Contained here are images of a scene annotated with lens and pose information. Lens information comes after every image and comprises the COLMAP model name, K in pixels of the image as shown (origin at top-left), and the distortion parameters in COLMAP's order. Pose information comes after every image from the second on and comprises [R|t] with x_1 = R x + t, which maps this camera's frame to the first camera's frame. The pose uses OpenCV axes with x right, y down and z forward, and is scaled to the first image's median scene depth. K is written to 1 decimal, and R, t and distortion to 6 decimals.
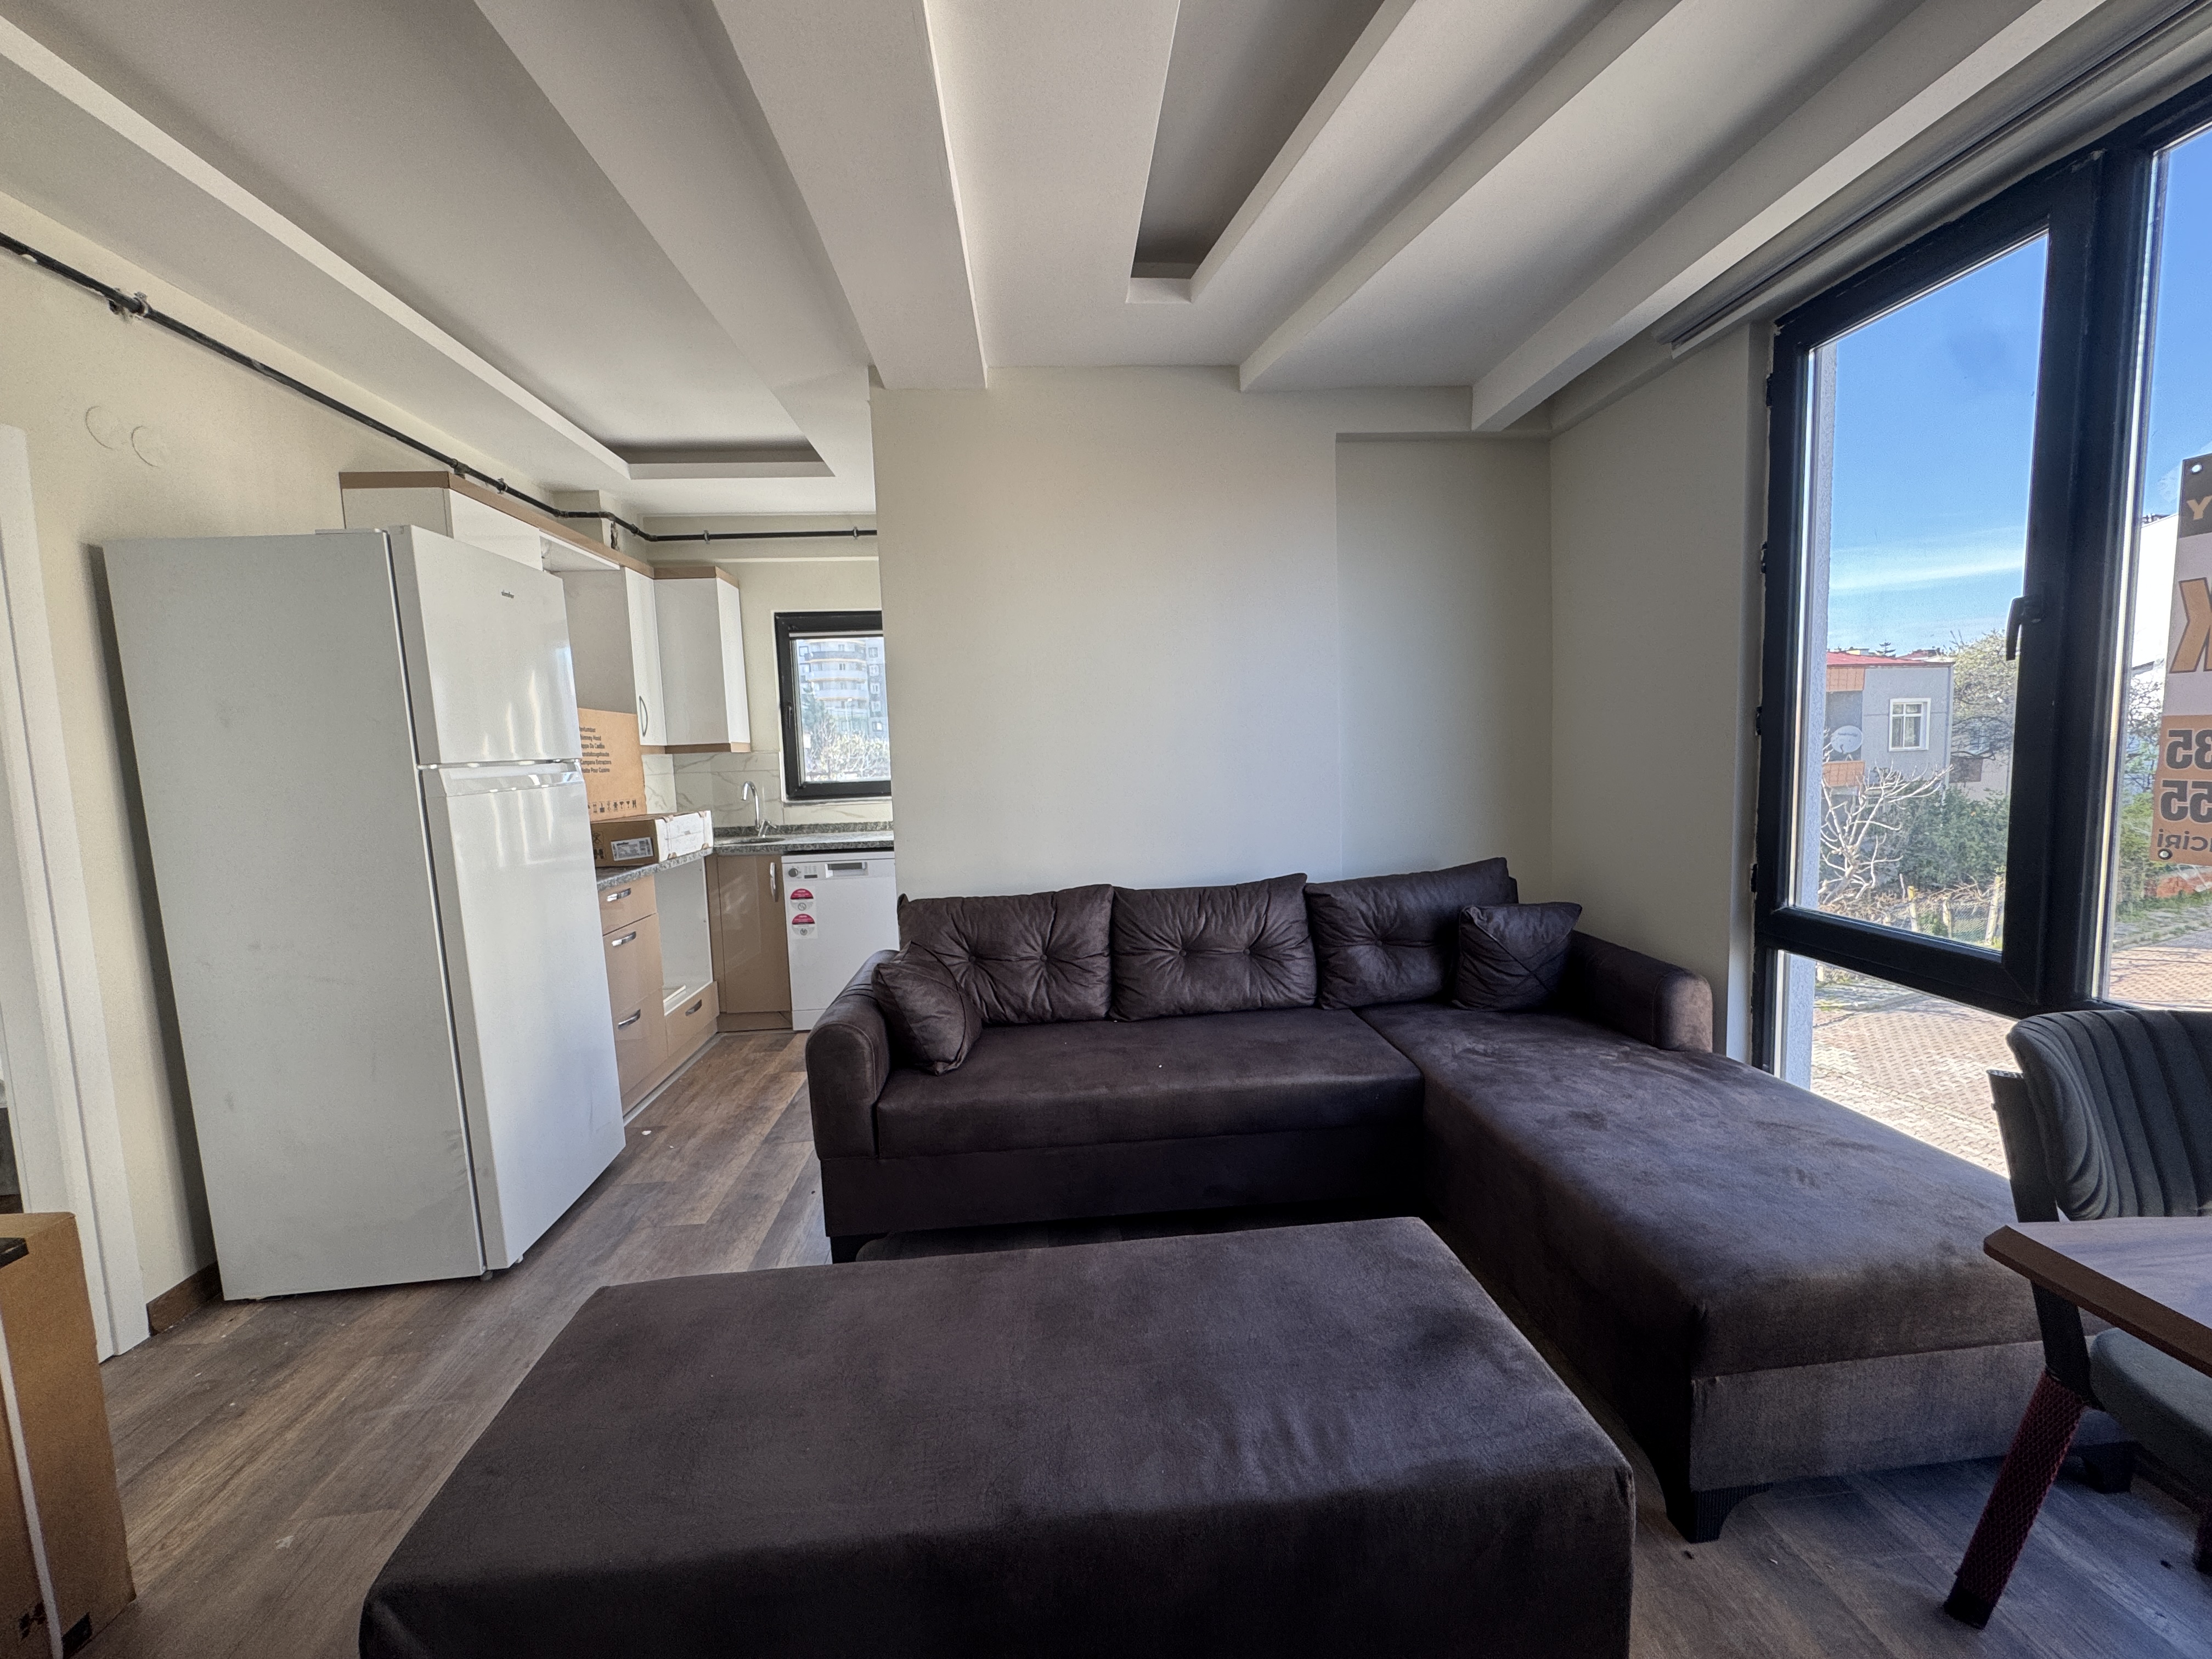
lens RADIAL K [[884.9, 0, 1097.5], [0, 884.9, 830.4], [0, 0, 1]] dist [-0.001733, -0.000683]
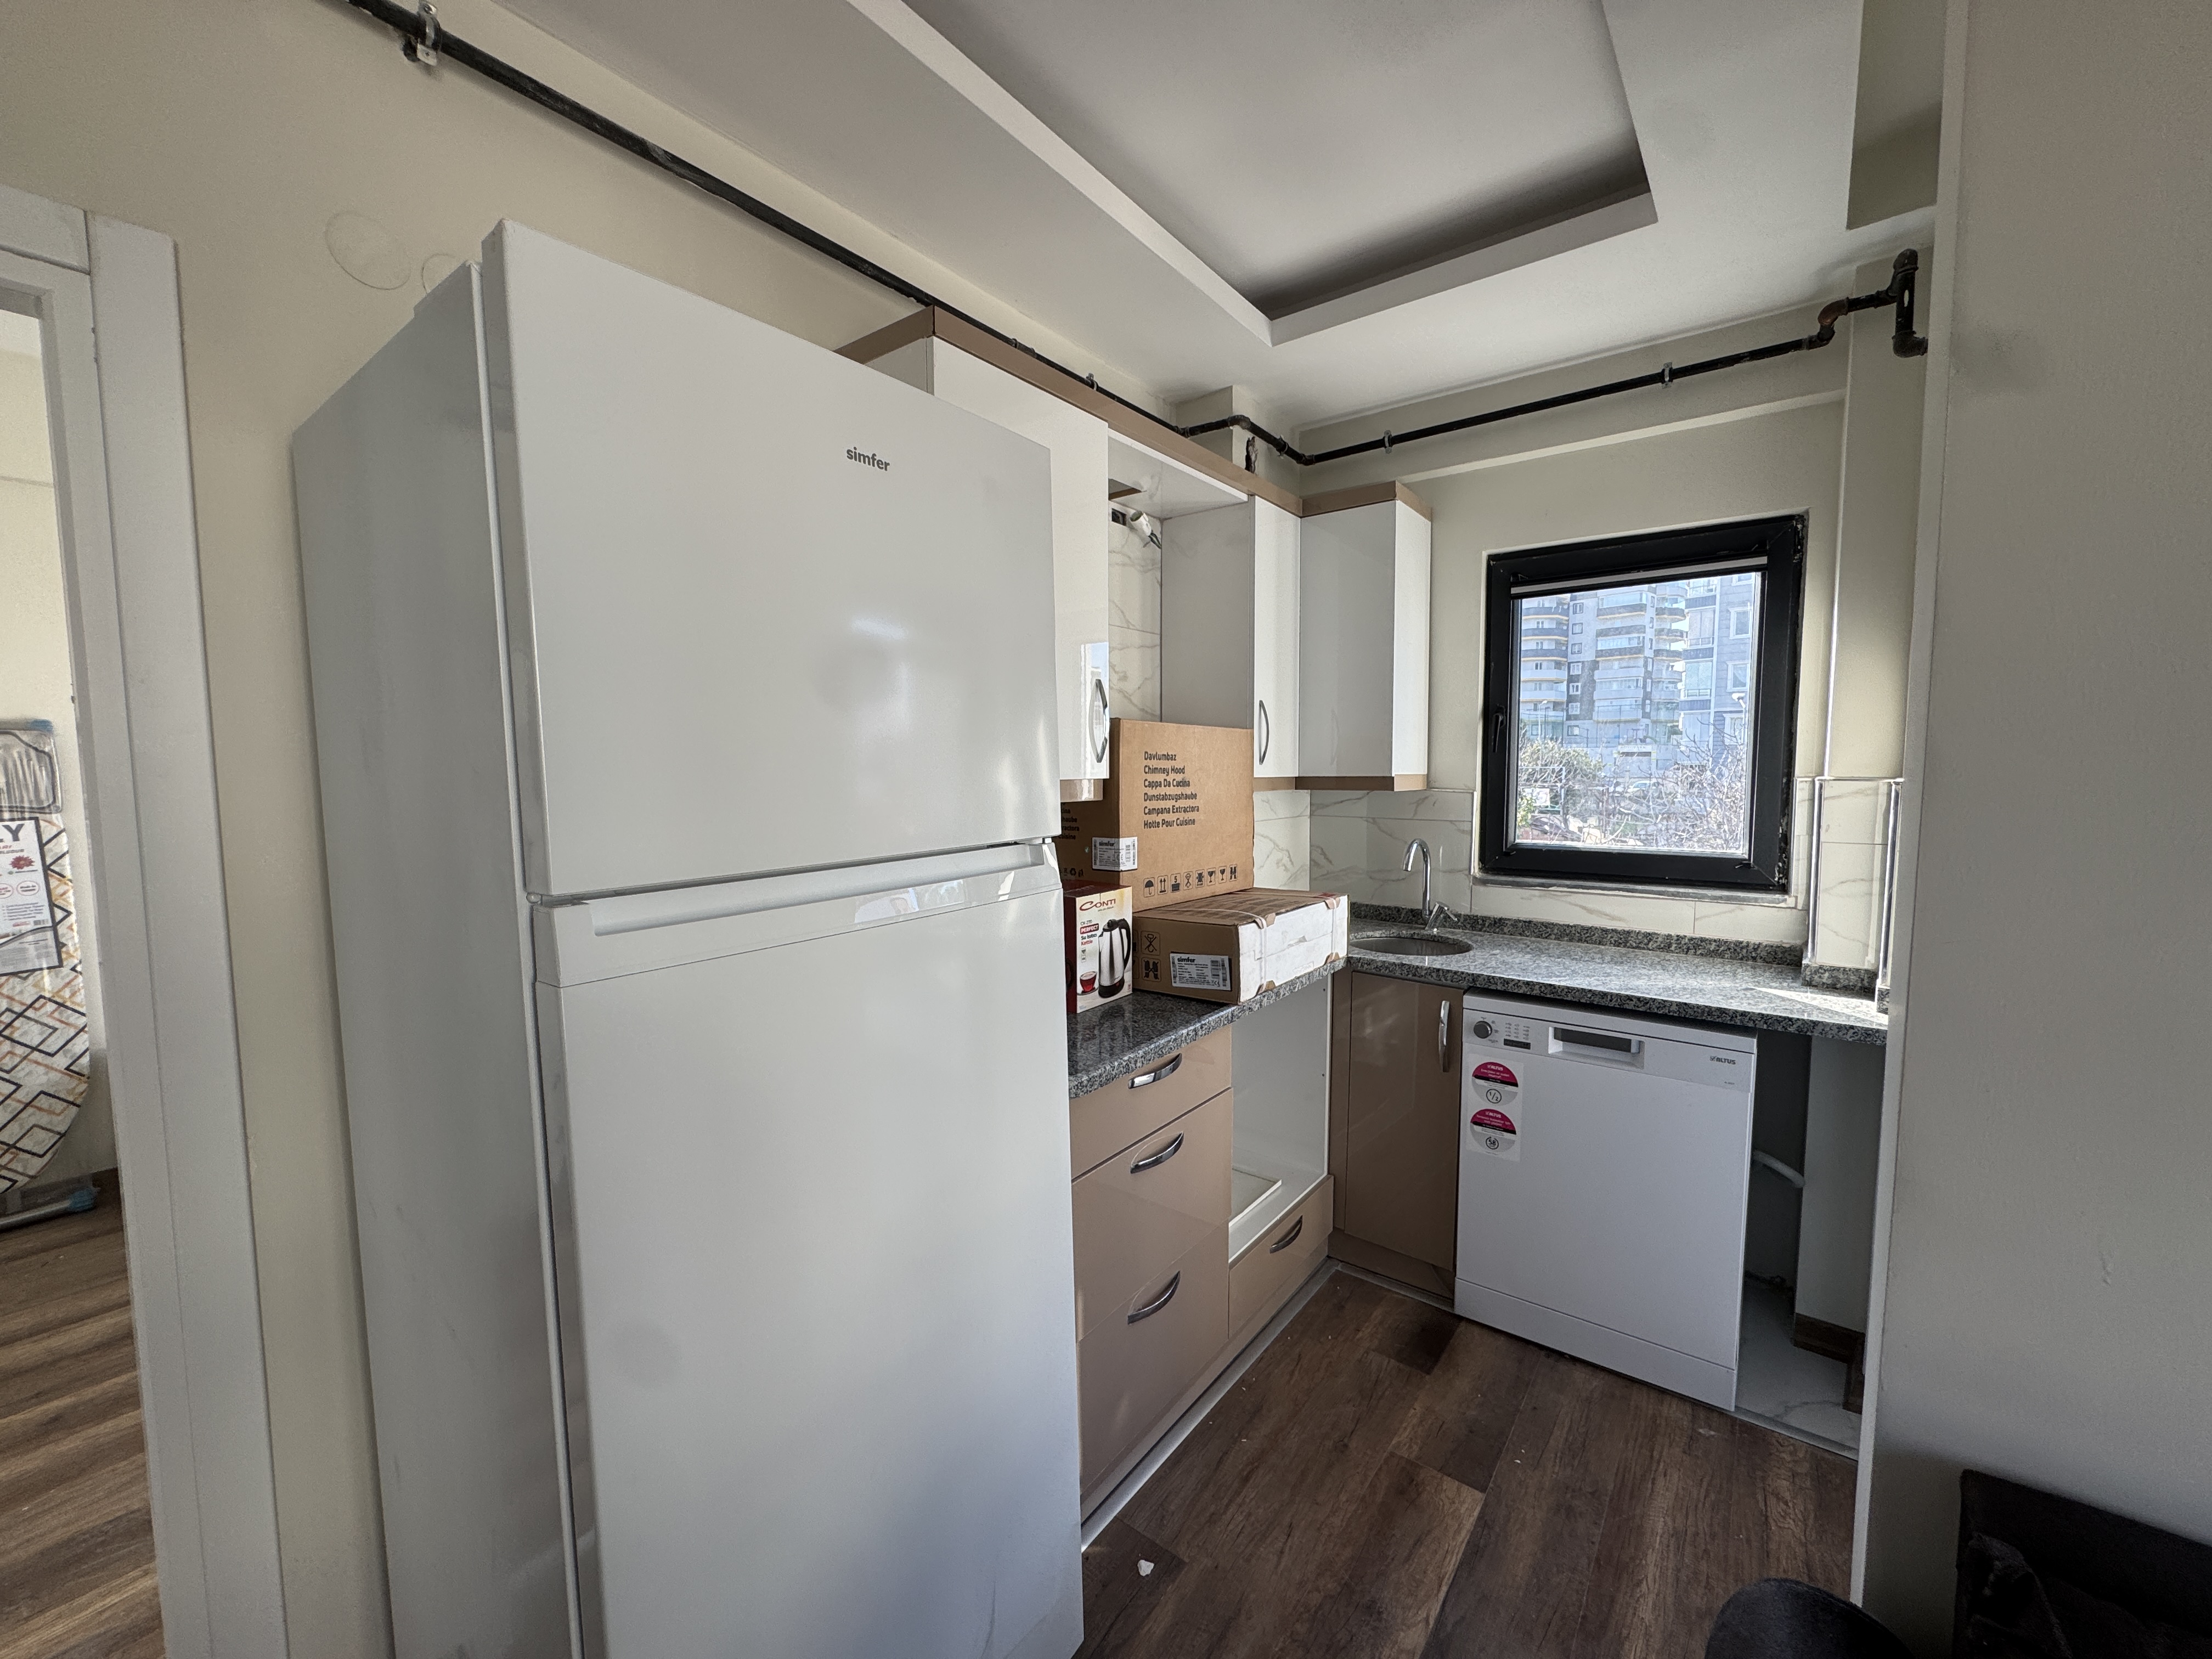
lens RADIAL K [[884.9, 0, 1105.2], [0, 884.9, 833.0], [0, 0, 1]] dist [-0.001733, -0.000683]
pose [[0.748225, 0.082520, -0.658293, -0.237479], [-0.082953, 0.996084, 0.030578, -0.091180], [0.658239, 0.031729, 0.752140, 0.611649]]
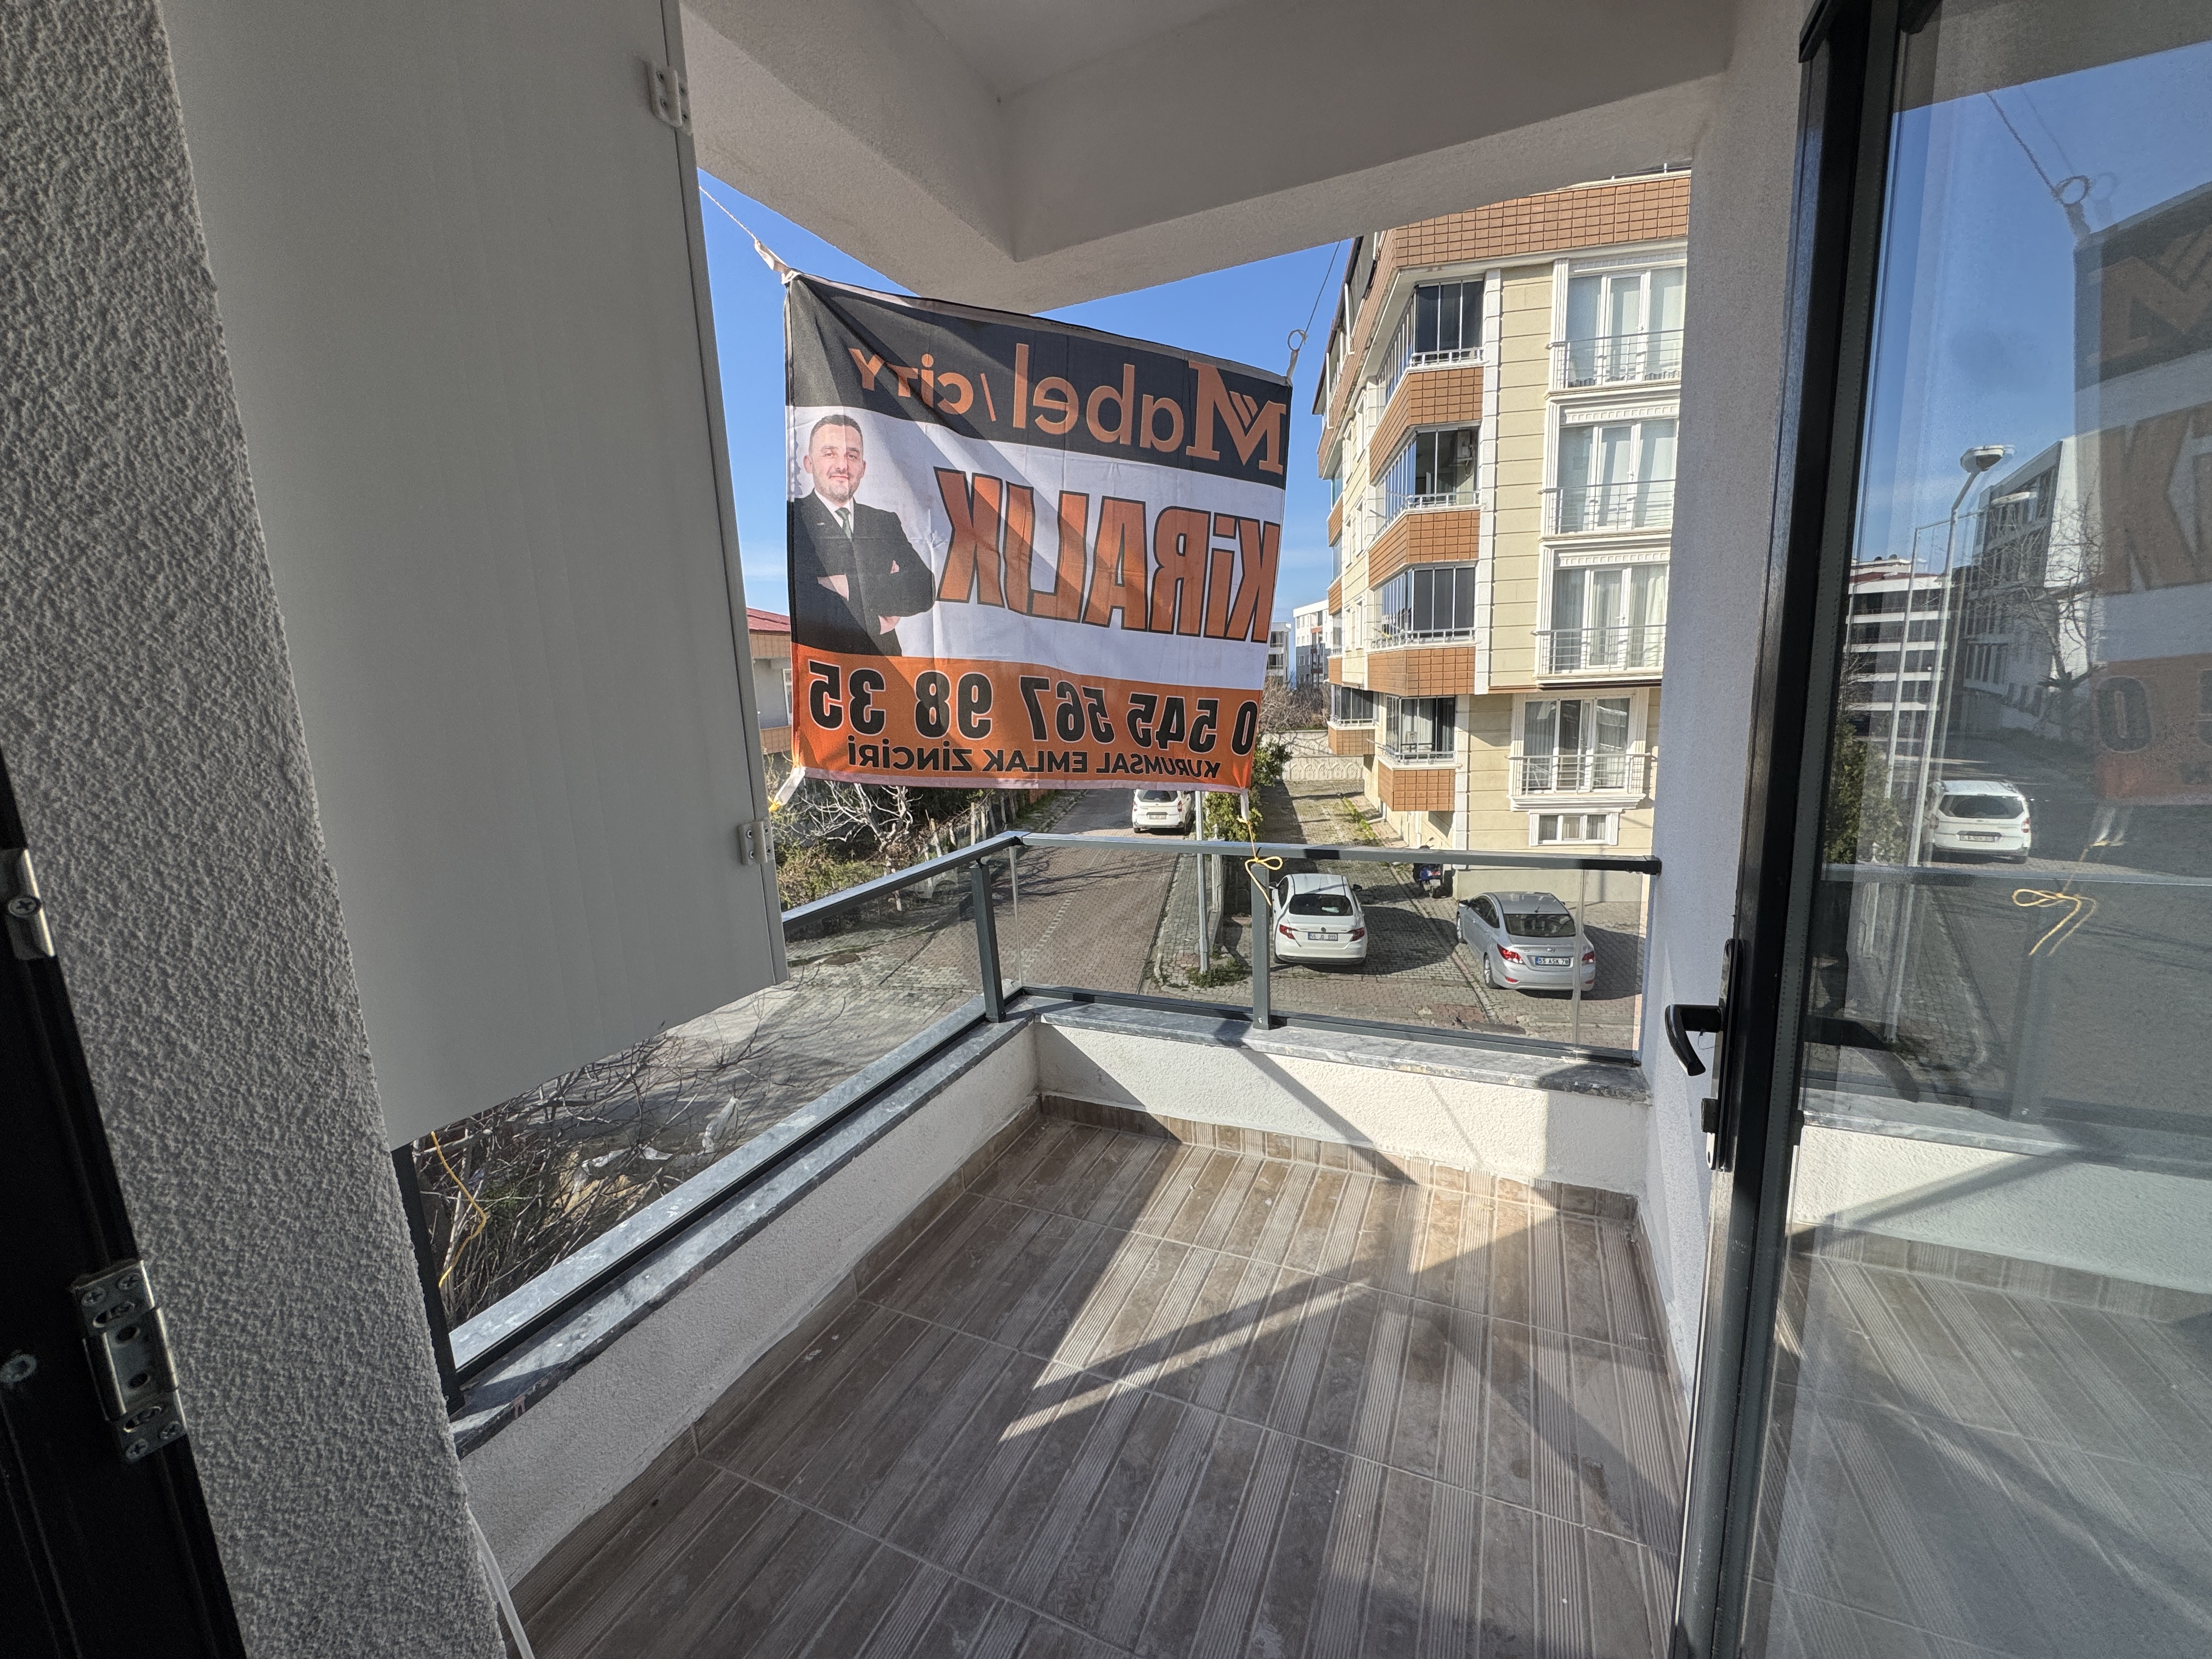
lens RADIAL K [[884.9, 0, 1114.4], [0, 884.9, 827.3], [0, 0, 1]] dist [-0.001733, -0.000683]
pose [[0.473713, -0.137906, 0.869815, -0.175217], [0.107666, 0.989324, 0.098217, -0.109970], [-0.874073, 0.047123, 0.483503, 1.131816]]
